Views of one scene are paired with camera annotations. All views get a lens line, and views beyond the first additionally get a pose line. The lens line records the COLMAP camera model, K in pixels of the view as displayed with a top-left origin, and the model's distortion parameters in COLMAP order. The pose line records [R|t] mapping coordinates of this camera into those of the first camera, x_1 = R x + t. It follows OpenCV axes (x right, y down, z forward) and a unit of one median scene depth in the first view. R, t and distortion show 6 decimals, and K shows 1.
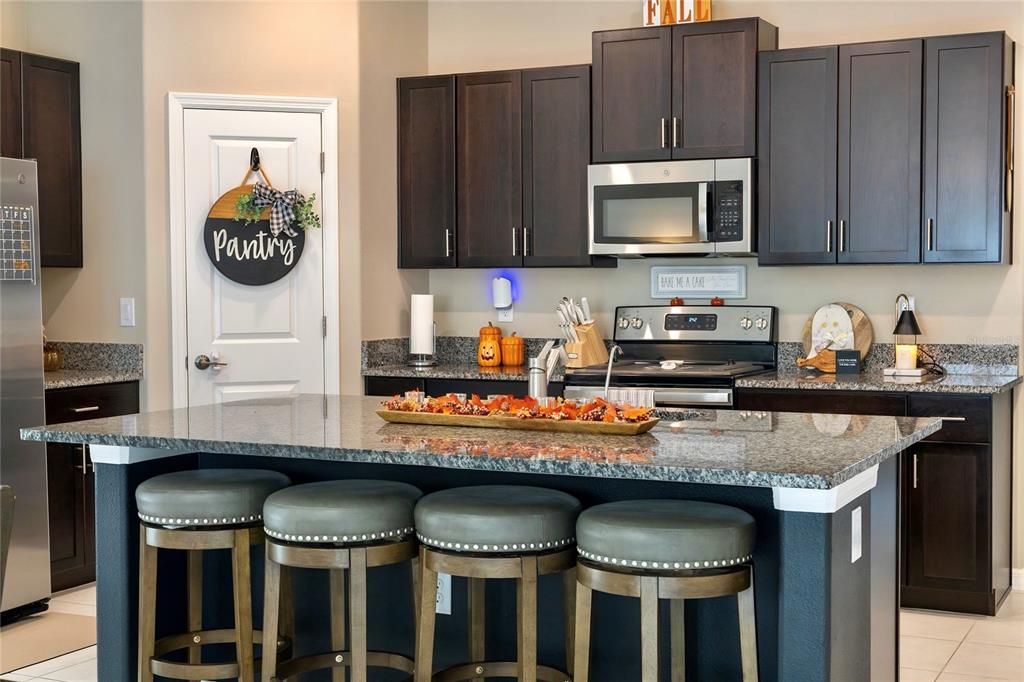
lens RADIAL K [[1435.8, 0, 514.1], [0, 1435.8, 343.4], [0, 0, 1]] dist [0.016066, 0.000000]
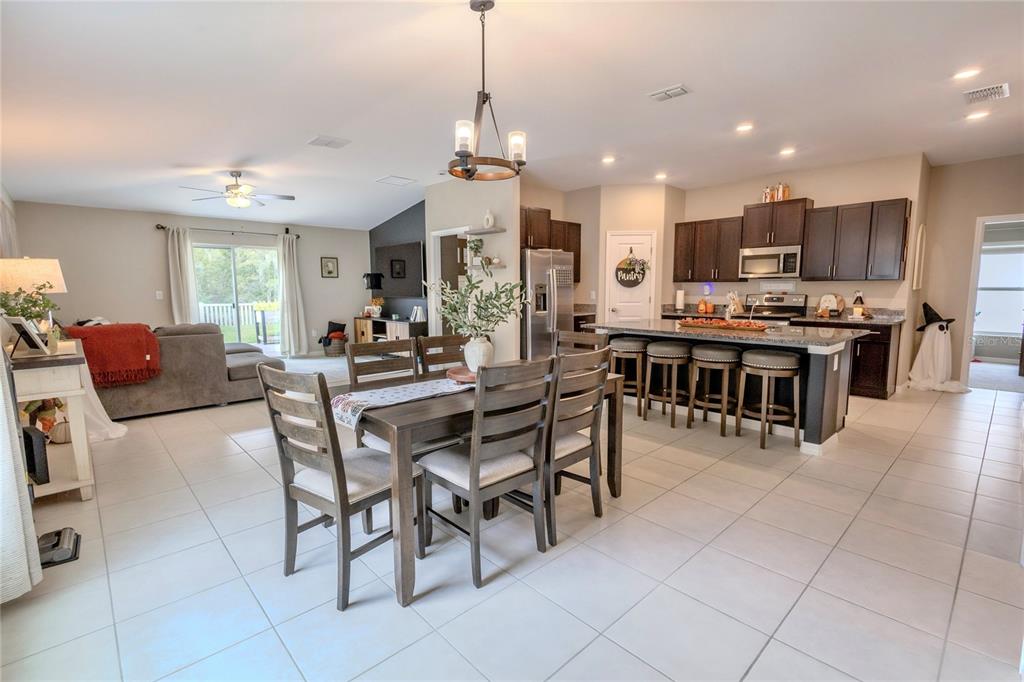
lens RADIAL K [[469.7, 0, 509.8], [0, 469.7, 340.9], [0, 0, 1]] dist [0.003284, 0.000930]
pose [[0.932503, 0.041796, -0.358737, -0.041734], [-0.016231, 0.997127, 0.073985, 0.008291], [0.360798, -0.063169, 0.930502, -0.152564]]
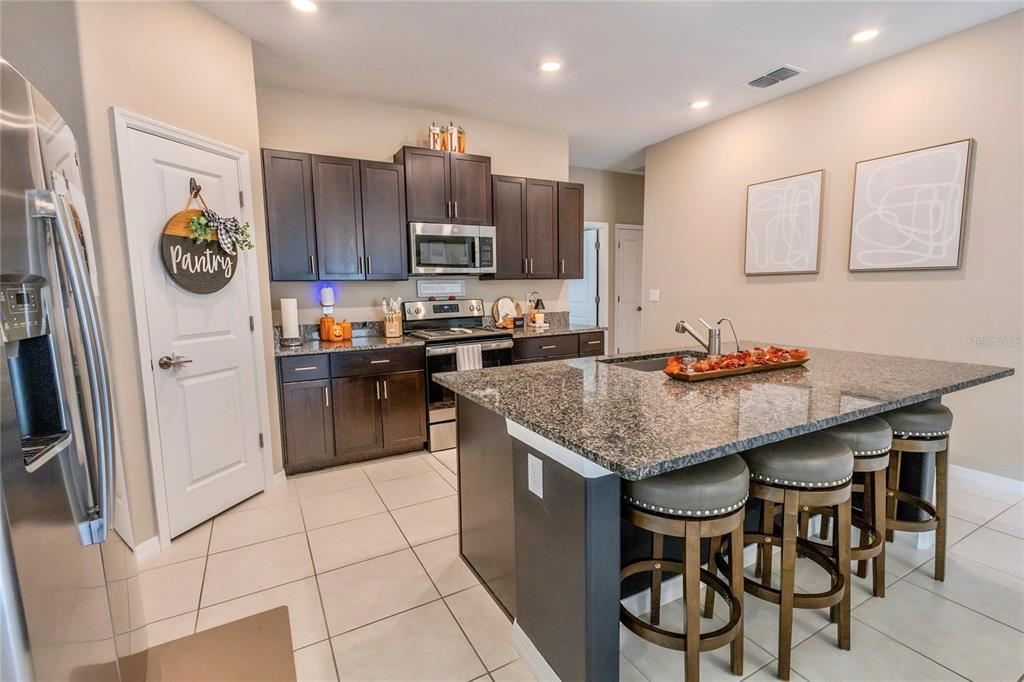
lens RADIAL K [[469.7, 0, 518.6], [0, 469.7, 343.0], [0, 0, 1]] dist [0.003284, 0.000930]
pose [[0.563963, -0.104232, 0.819196, -0.372728], [0.049796, 0.994490, 0.092254, -0.023293], [-0.824297, -0.011236, 0.566046, 0.571402]]
